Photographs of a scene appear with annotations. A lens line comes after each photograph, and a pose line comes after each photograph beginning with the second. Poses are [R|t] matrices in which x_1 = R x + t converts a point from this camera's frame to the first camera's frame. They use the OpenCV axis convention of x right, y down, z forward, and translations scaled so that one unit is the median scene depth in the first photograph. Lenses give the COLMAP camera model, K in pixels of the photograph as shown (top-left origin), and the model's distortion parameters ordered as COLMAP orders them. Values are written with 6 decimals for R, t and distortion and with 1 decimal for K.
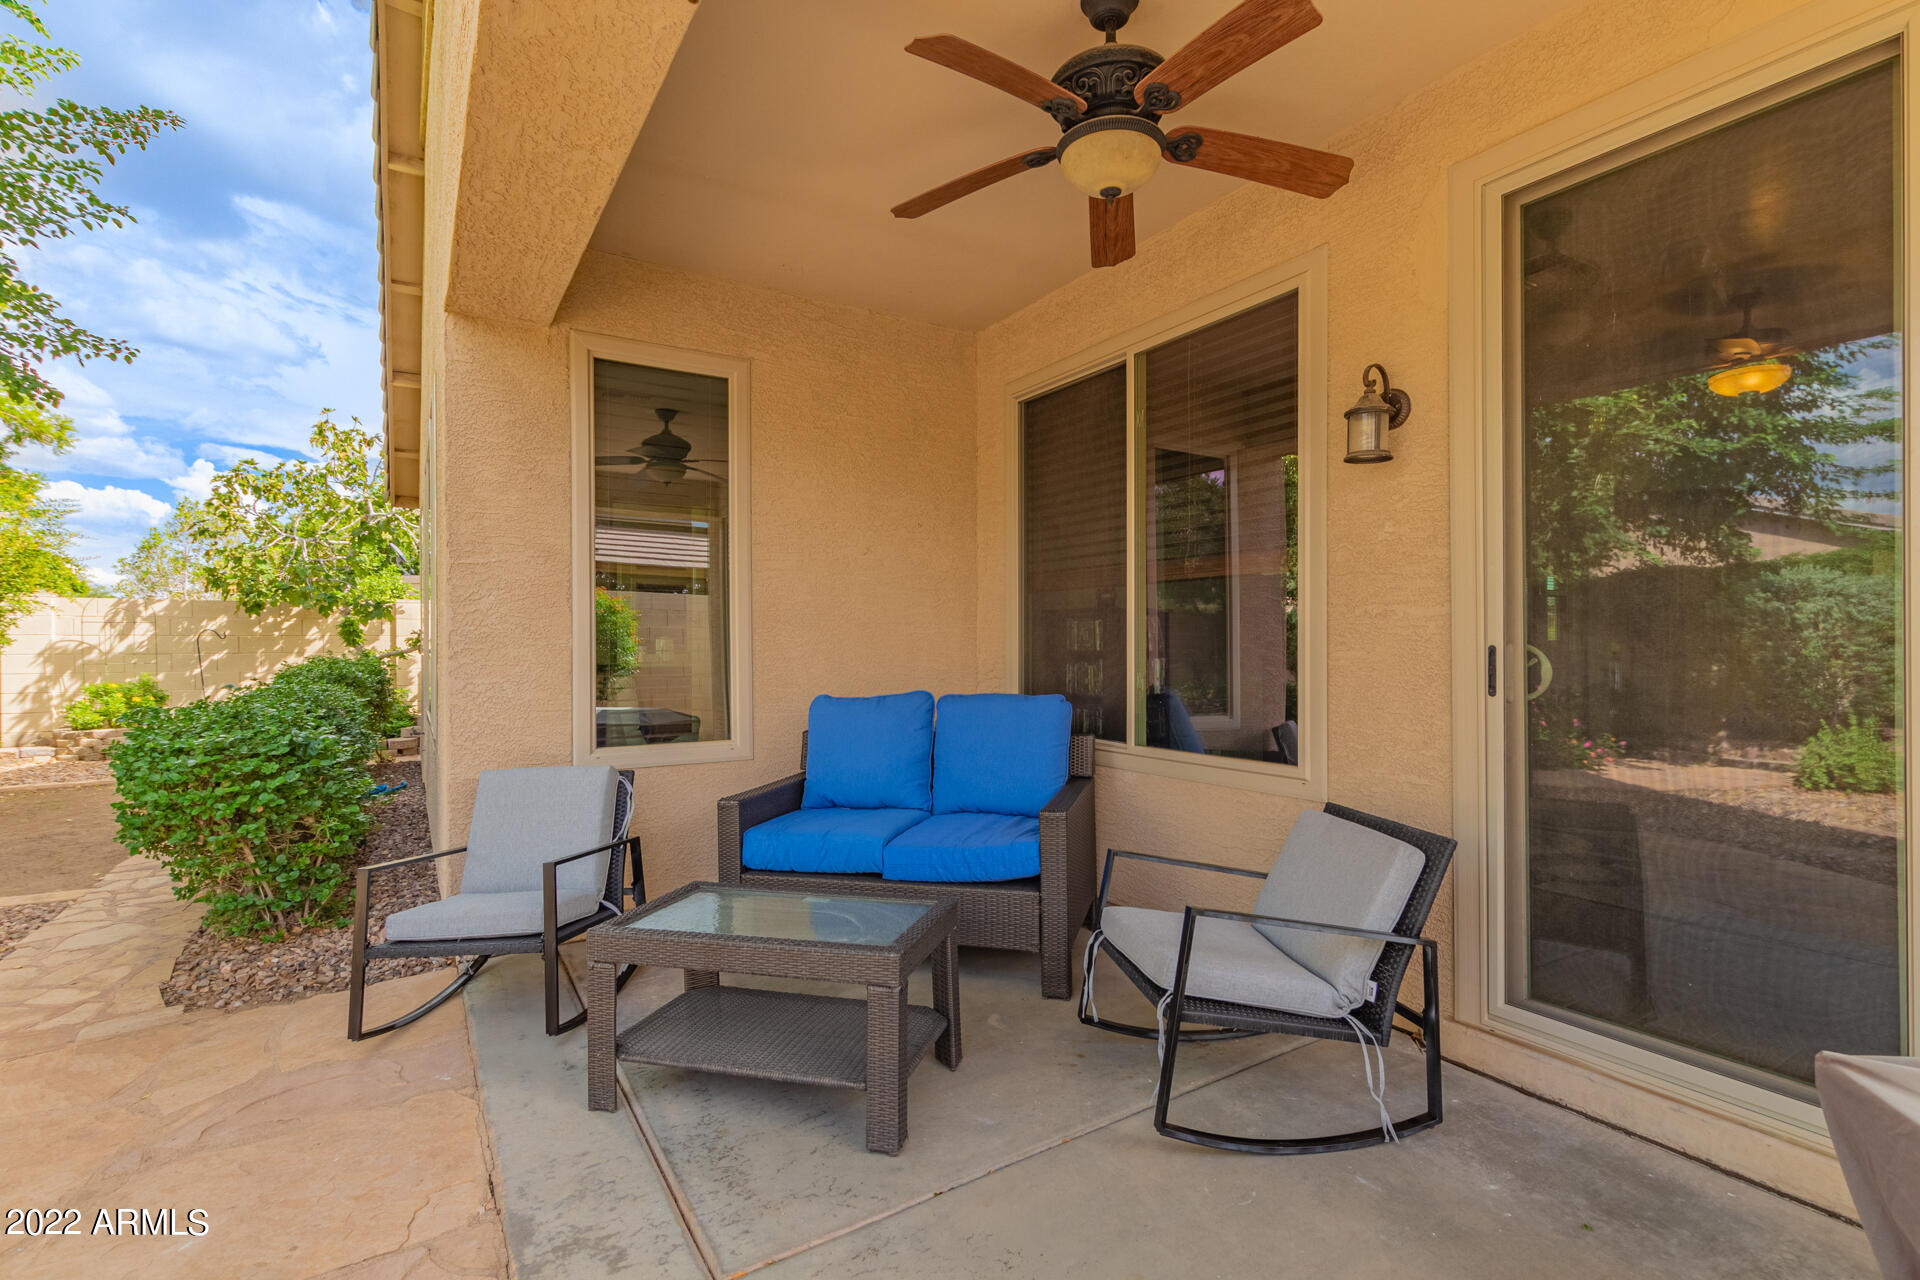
lens RADIAL K [[896.0, 0, 969.0], [0, 896.0, 641.9], [0, 0, 1]] dist [0.017698, -0.009259]
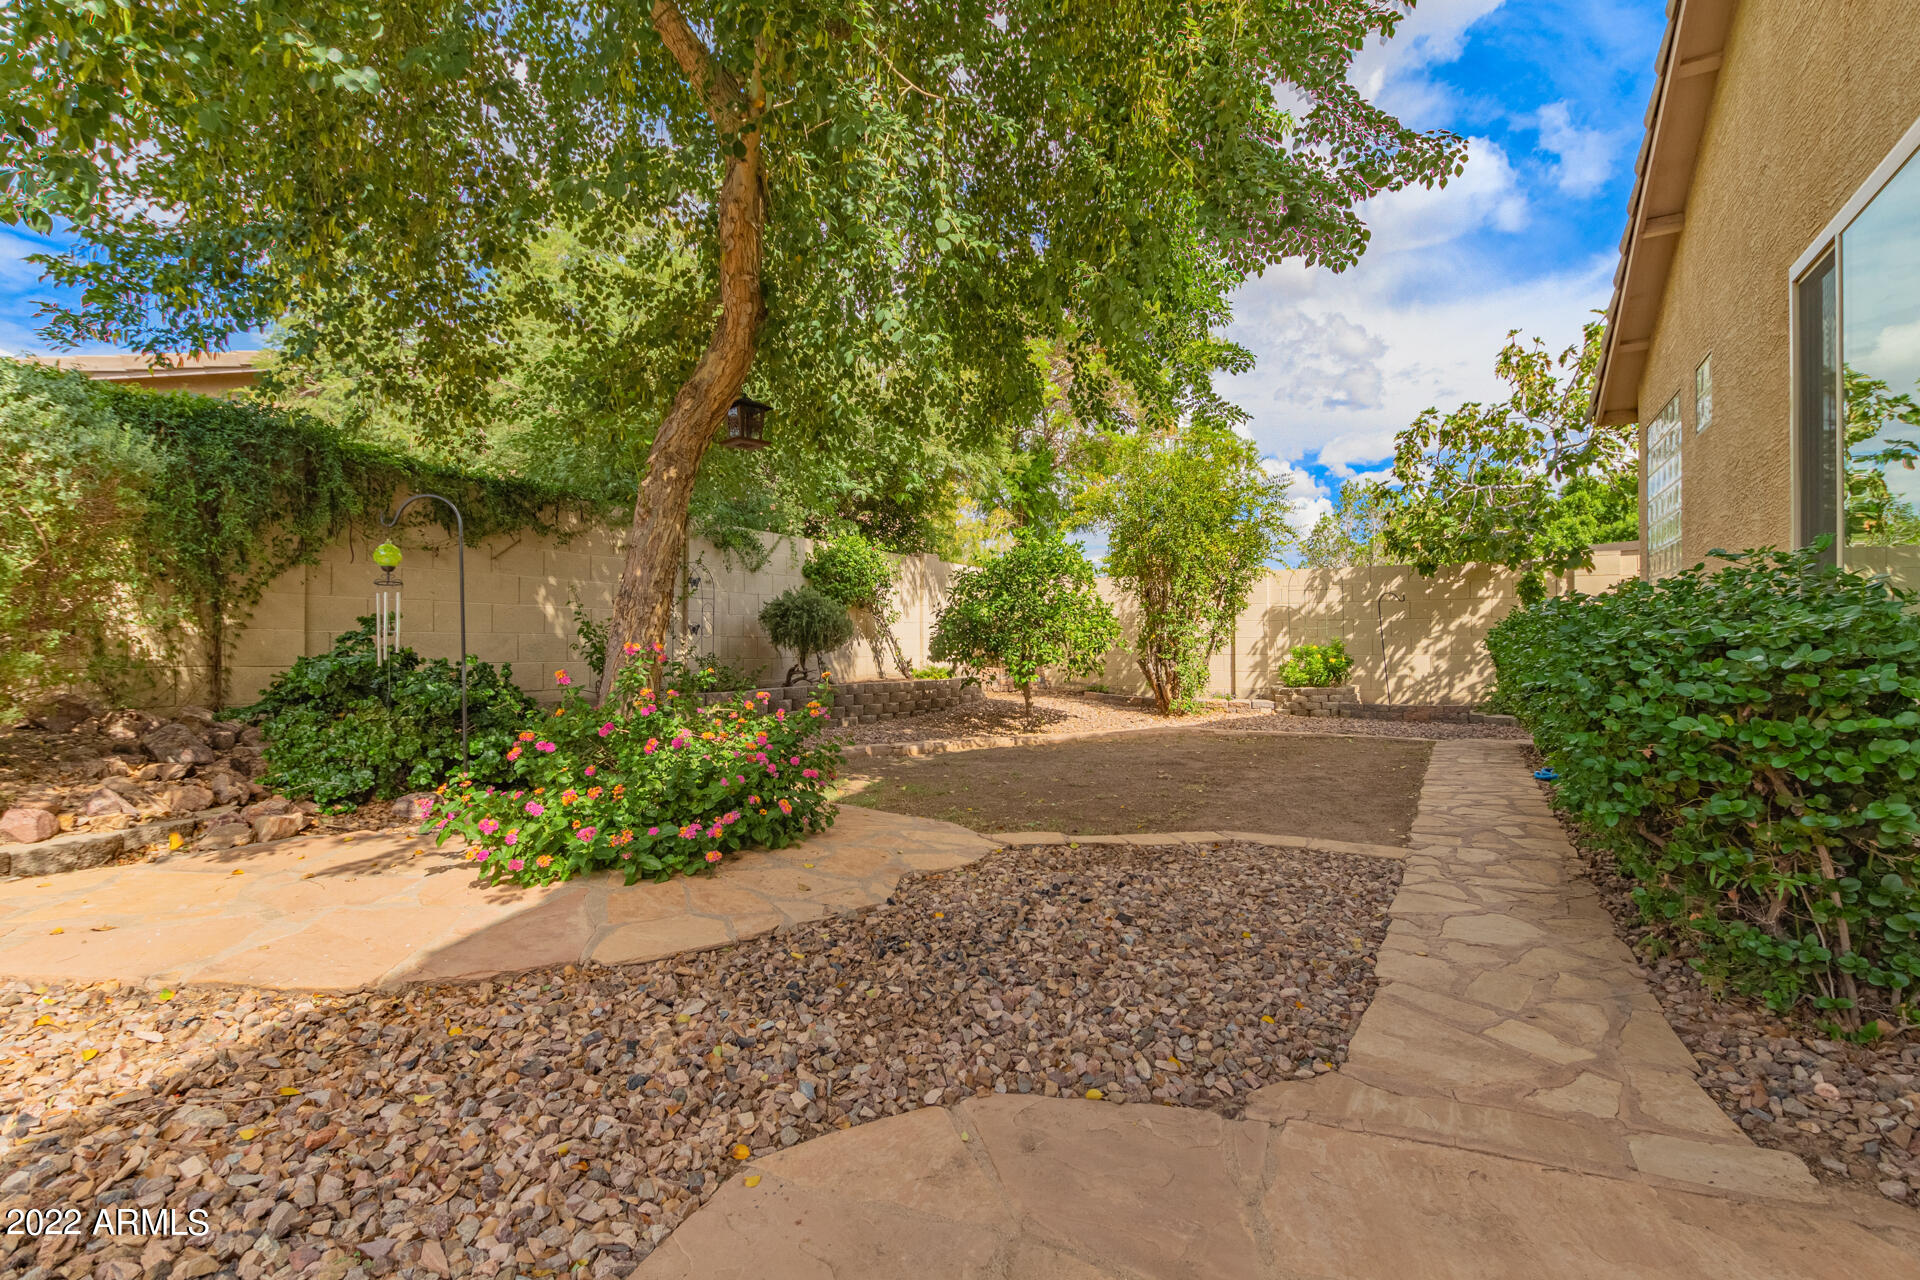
lens RADIAL K [[894.9, 0, 970.1], [0, 894.9, 647.5], [0, 0, 1]] dist [0.003963, -0.000798]
pose [[0.492103, 0.004664, -0.870524, -0.248782], [0.000728, 0.999983, 0.005770, 0.046361], [0.870537, -0.003473, 0.492091, 0.139185]]
